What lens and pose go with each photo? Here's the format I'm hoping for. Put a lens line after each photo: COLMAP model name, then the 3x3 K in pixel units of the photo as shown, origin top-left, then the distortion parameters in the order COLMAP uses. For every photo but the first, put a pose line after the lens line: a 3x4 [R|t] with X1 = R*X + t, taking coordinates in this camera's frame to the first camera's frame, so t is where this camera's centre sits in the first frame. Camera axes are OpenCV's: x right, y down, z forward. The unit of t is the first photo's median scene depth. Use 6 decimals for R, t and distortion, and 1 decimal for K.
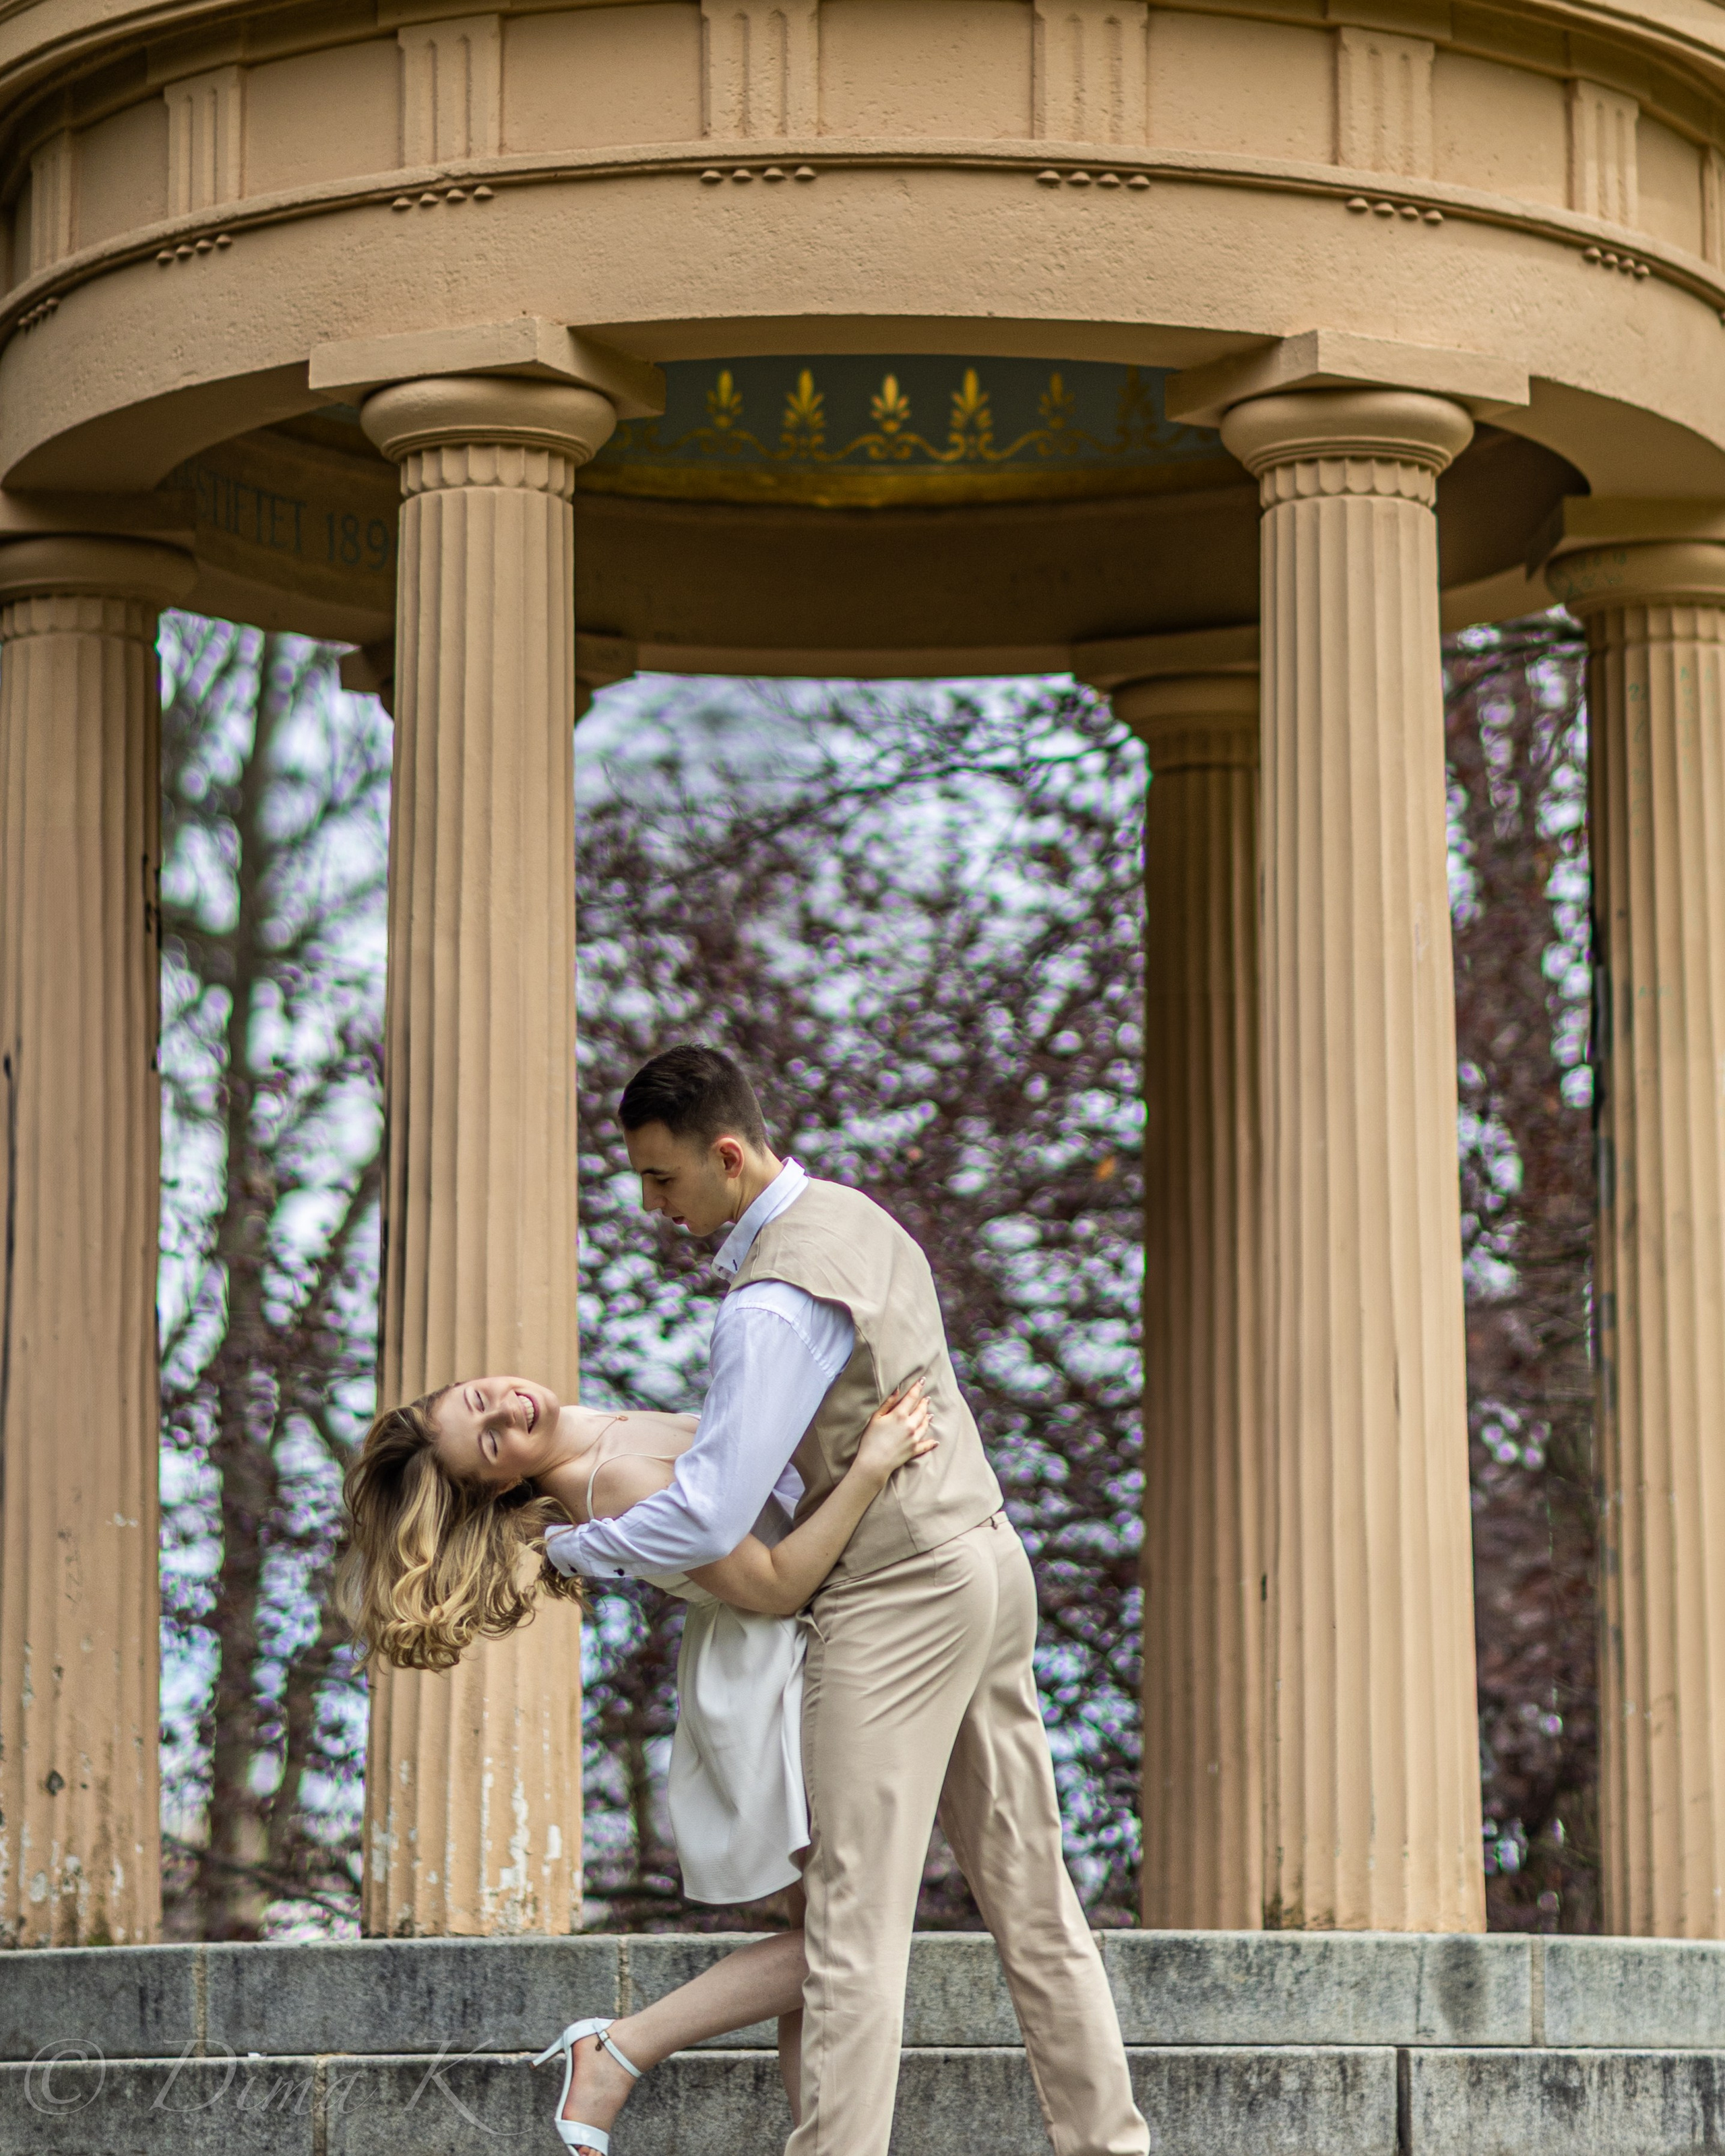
lens RADIAL K [[10720.0, 0, 862.5], [0, 10720.0, 1078.0], [0, 0, 1]] dist [-0.185883, -3.348565]
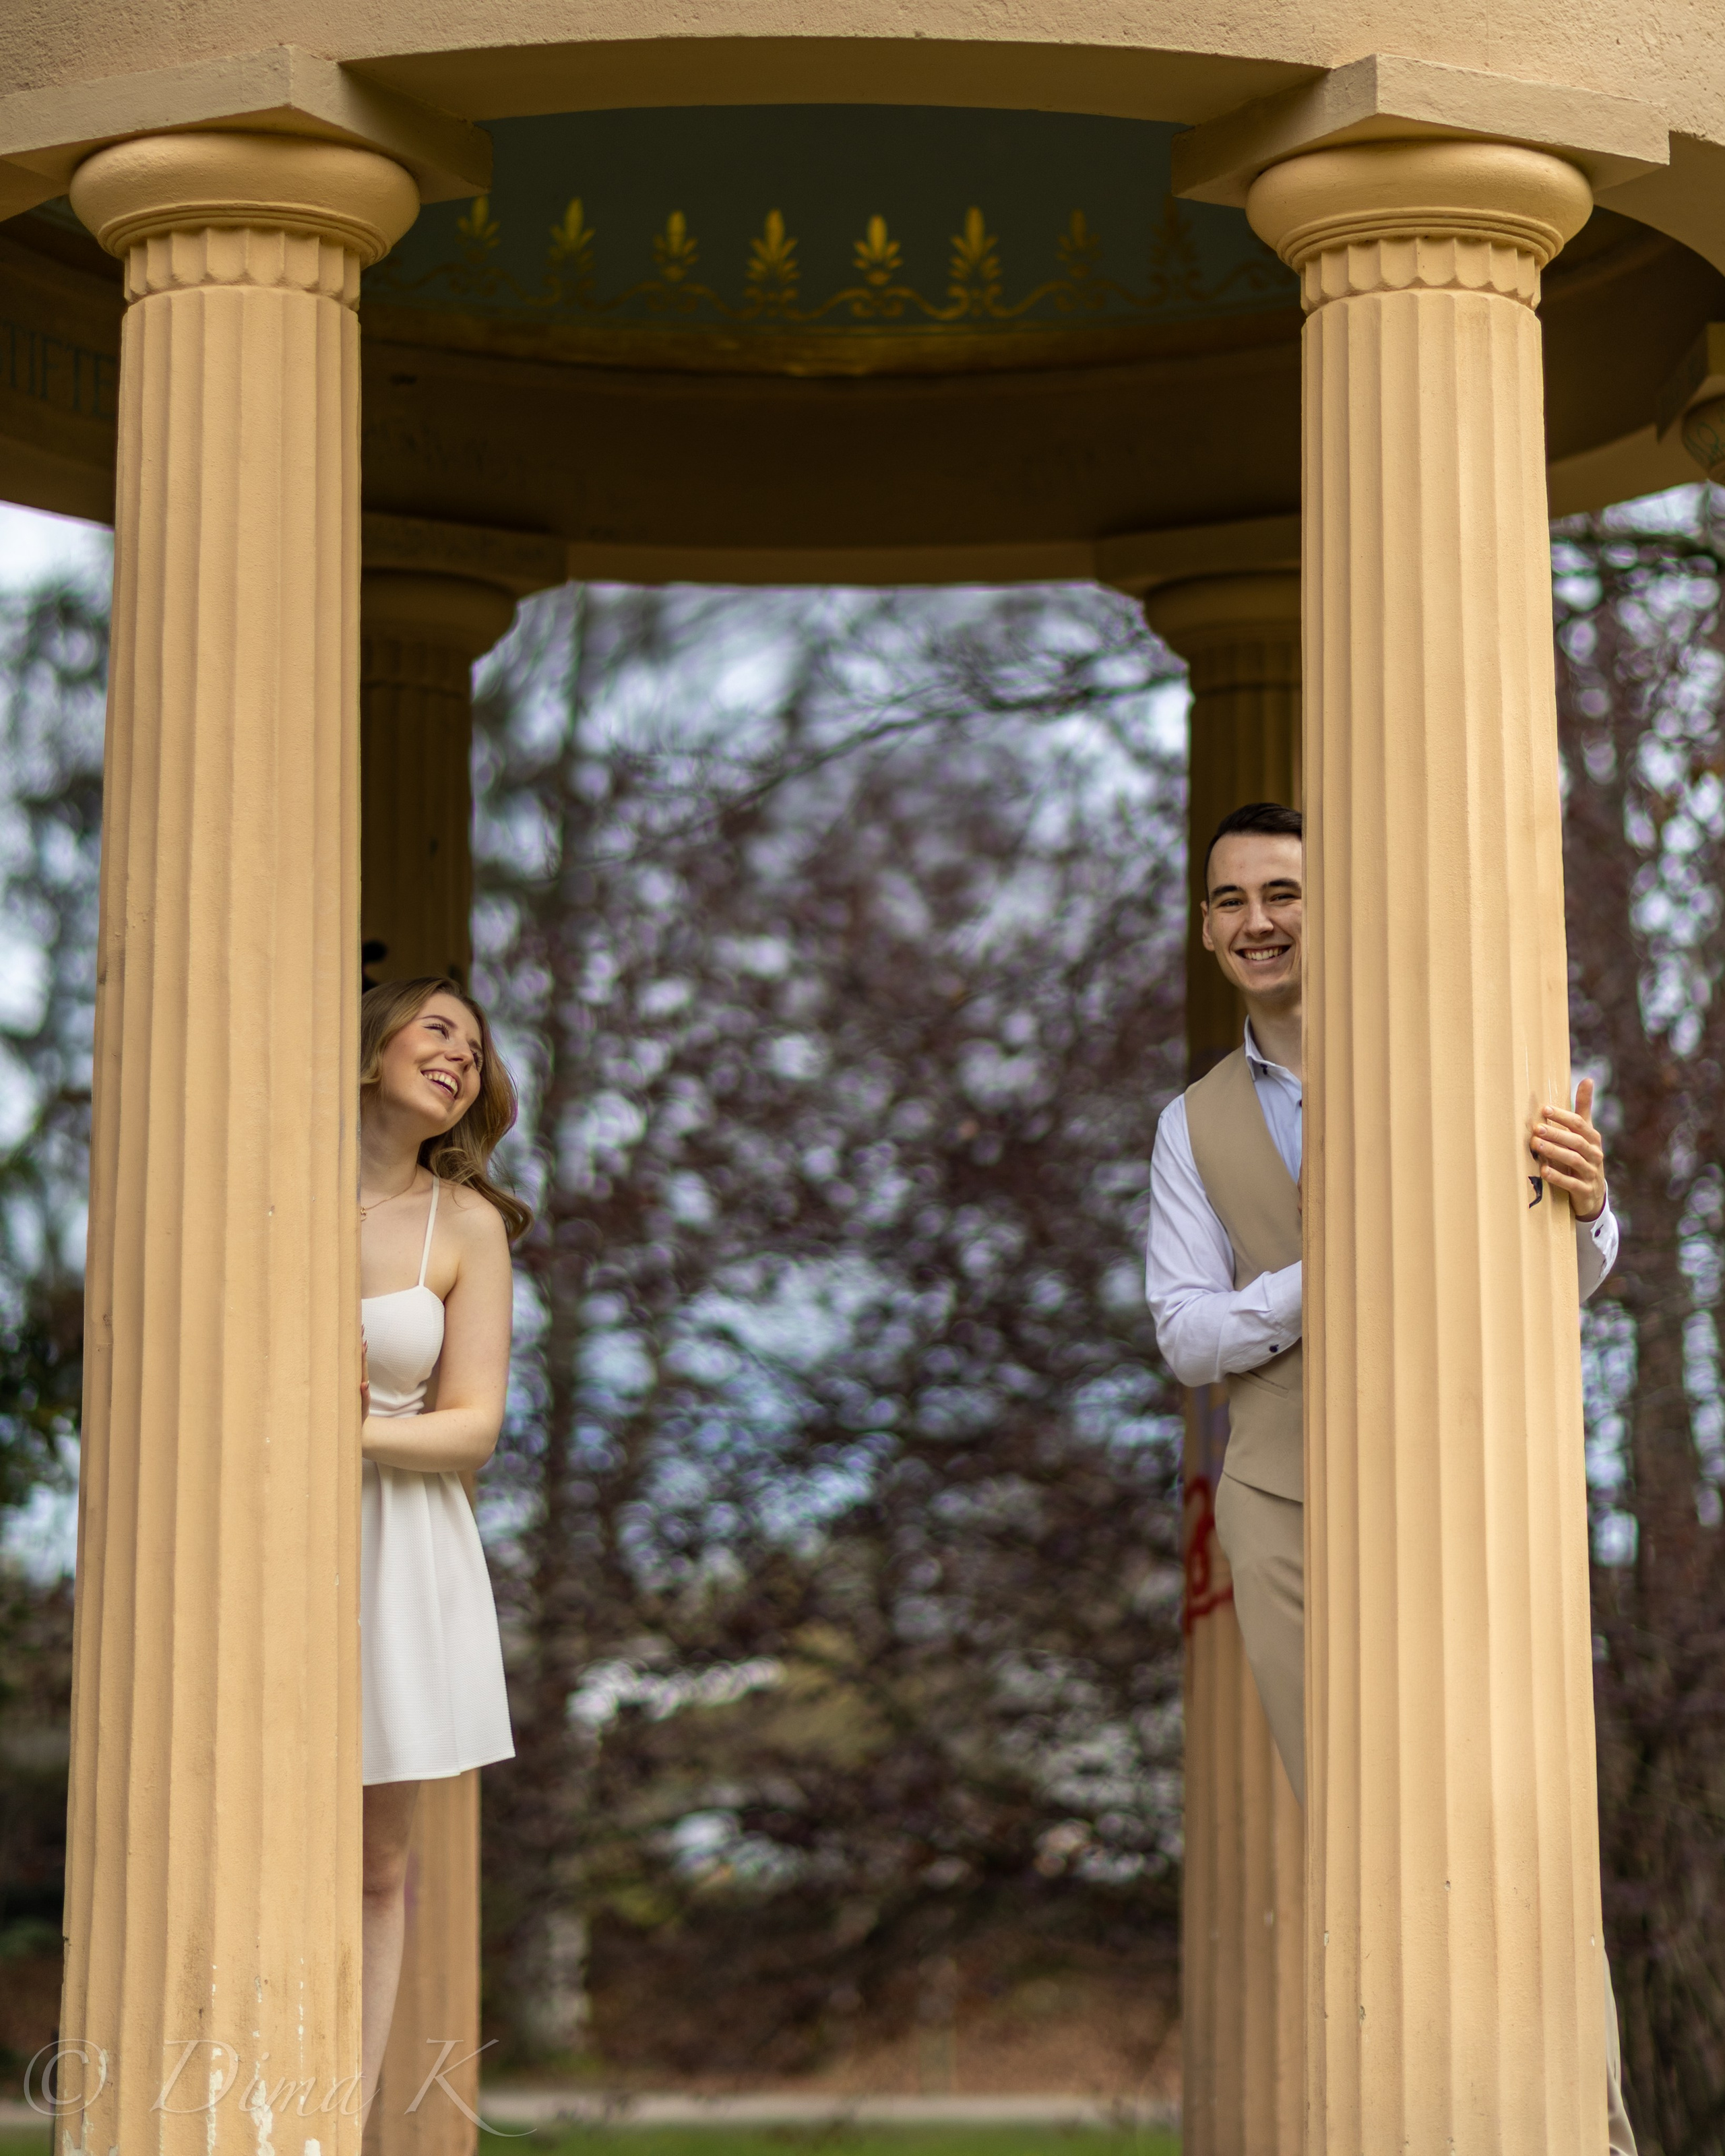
lens RADIAL K [[5889.2, 0, 862.5], [0, 5889.2, 1078.0], [0, 0, 1]] dist [-0.039924, 0.096094]
pose [[0.998090, -0.003242, -0.061688, 0.032055], [0.004501, 0.999784, 0.020292, -0.009139], [0.061609, -0.020531, 0.997889, 0.598104]]
